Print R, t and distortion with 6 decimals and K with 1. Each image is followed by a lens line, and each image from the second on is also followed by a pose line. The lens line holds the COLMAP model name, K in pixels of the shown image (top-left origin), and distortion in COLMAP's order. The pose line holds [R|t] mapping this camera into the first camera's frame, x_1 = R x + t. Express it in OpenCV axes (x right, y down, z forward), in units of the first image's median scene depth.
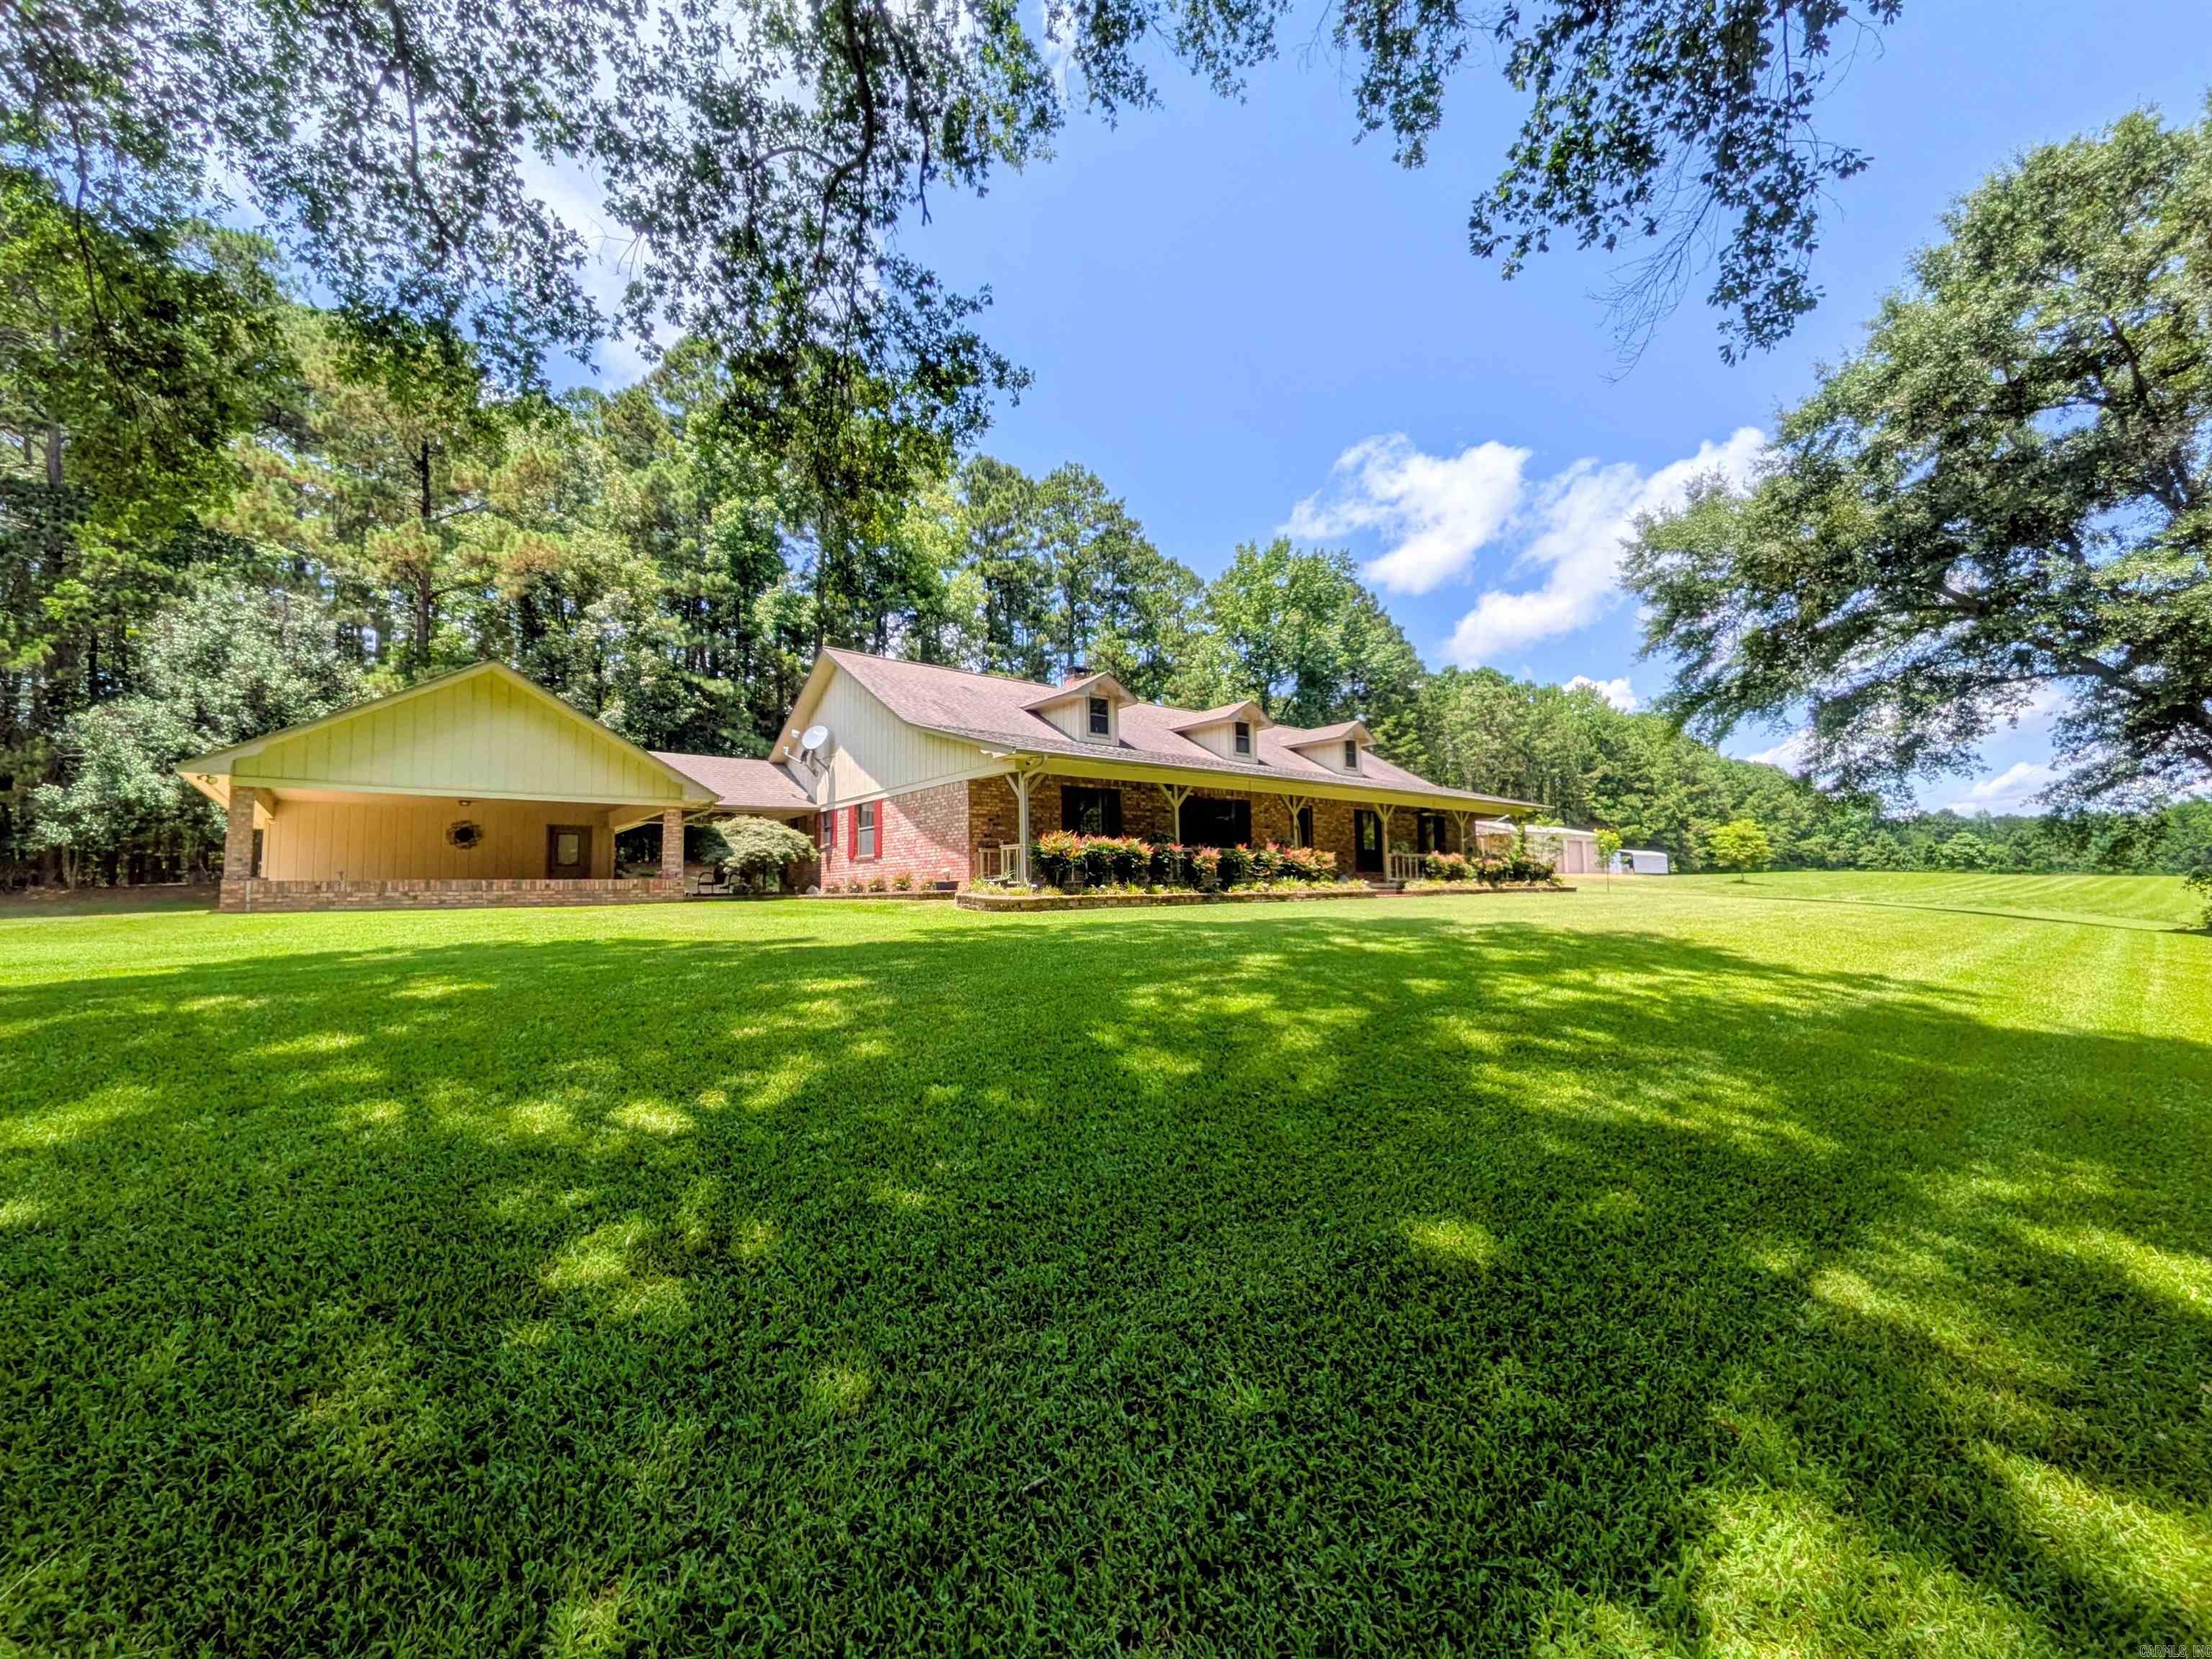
lens RADIAL K [[872.9, 0, 1109.7], [0, 872.9, 827.4], [0, 0, 1]] dist [0.009783, -0.004181]
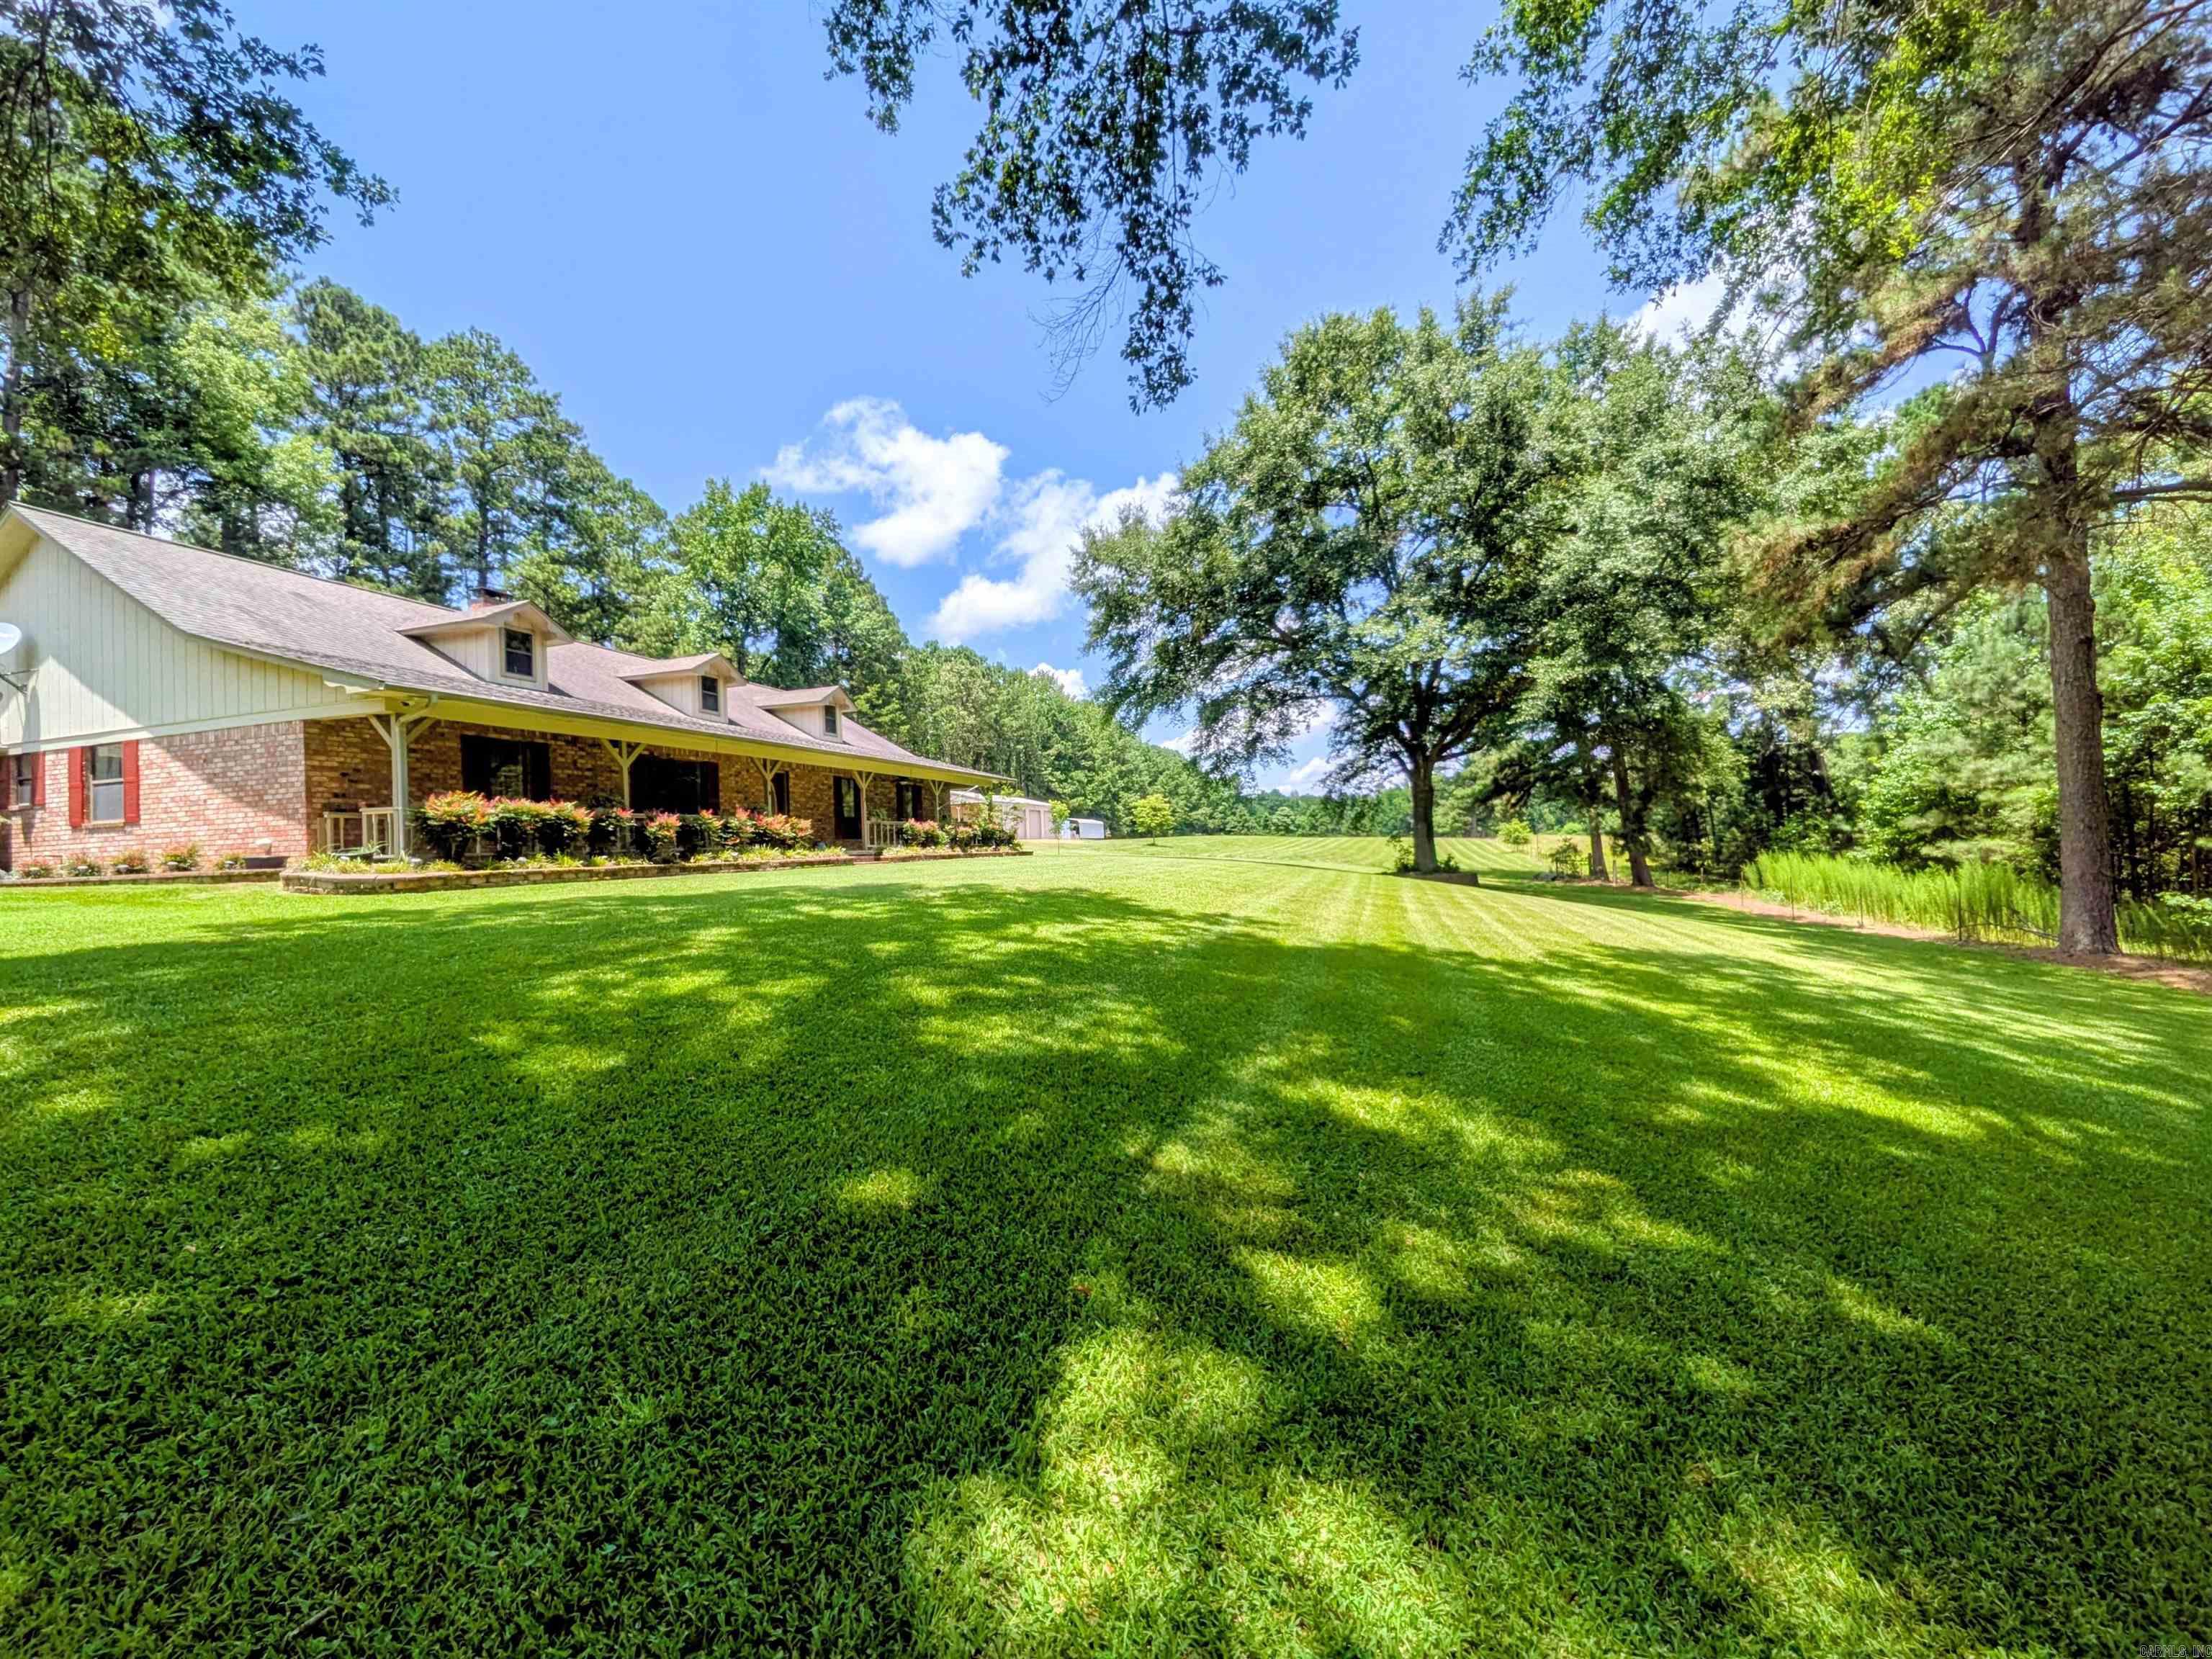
lens RADIAL K [[872.9, 0, 1111.3], [0, 872.9, 826.4], [0, 0, 1]] dist [0.009783, -0.004181]
pose [[0.839469, -0.000730, 0.543408, 0.010860], [-0.018917, 0.999354, 0.030566, 0.000276], [-0.543079, -0.035939, 0.838912, -0.002252]]
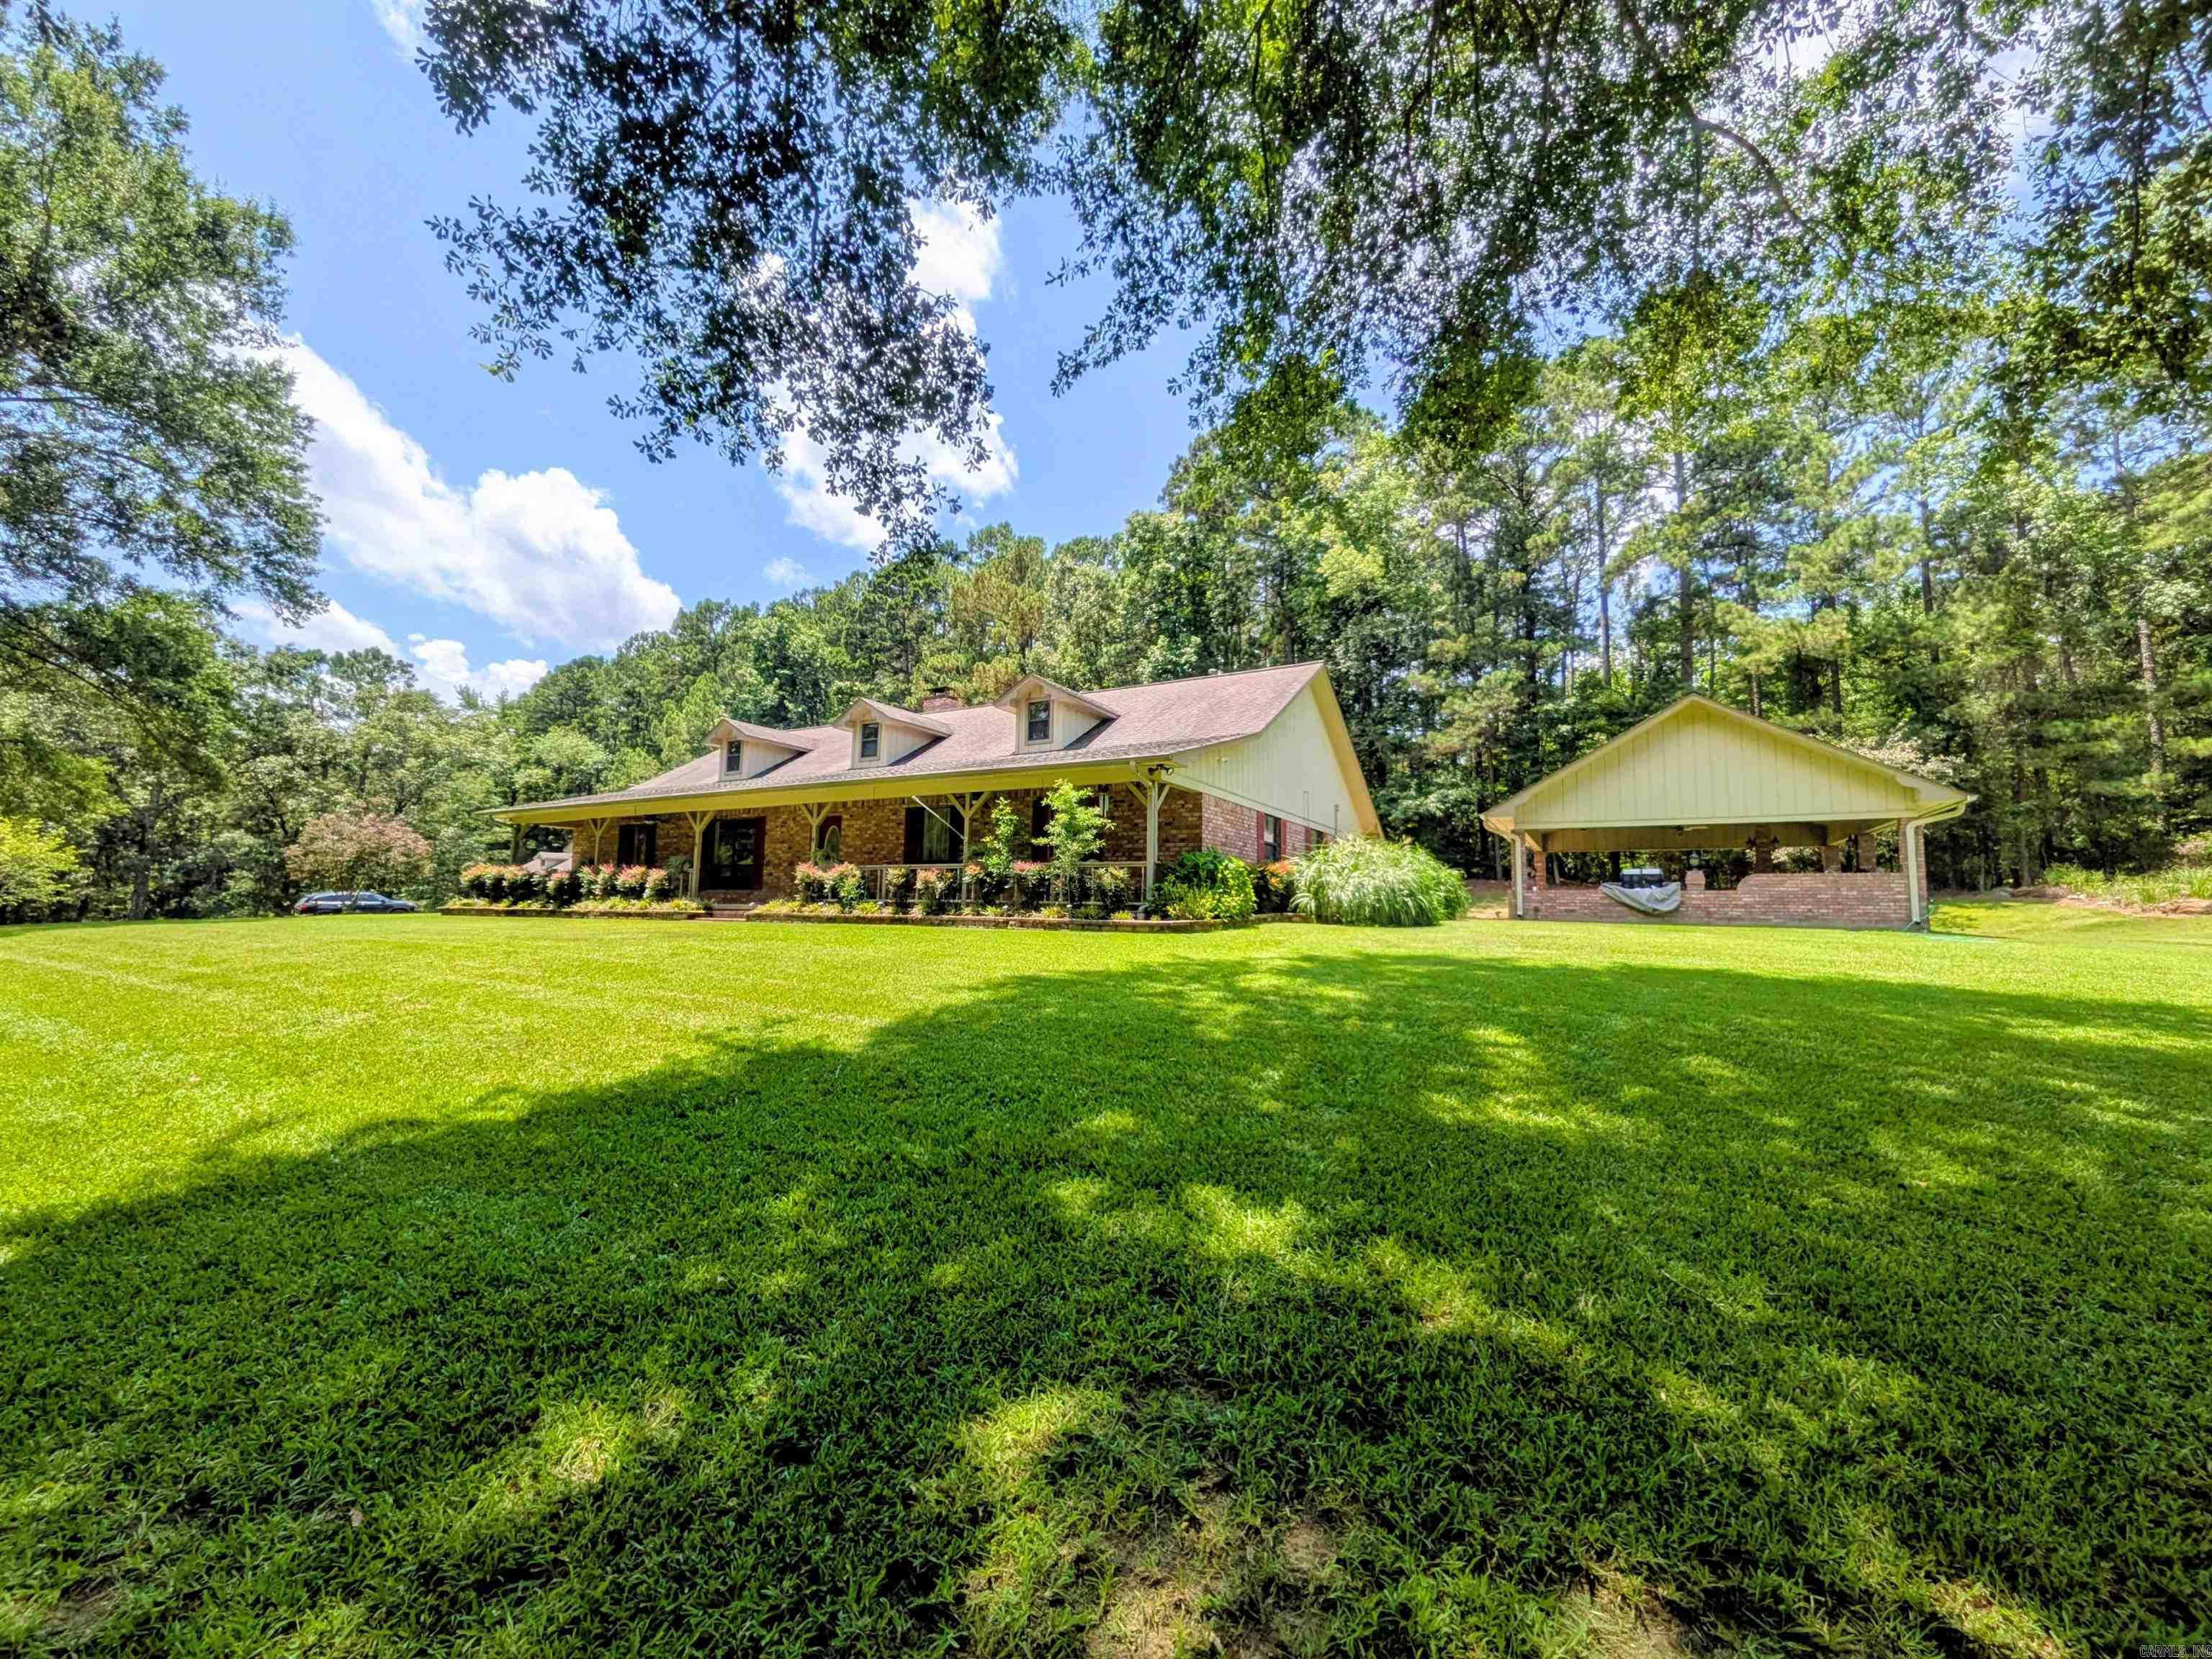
lens RADIAL K [[872.9, 0, 1108.3], [0, 872.9, 830.6], [0, 0, 1]] dist [0.009783, -0.004181]
pose [[0.345115, -0.064397, -0.936349, 1.716496], [0.048757, 0.997526, -0.050634, 0.075359], [0.937293, -0.028179, 0.347401, 1.471963]]
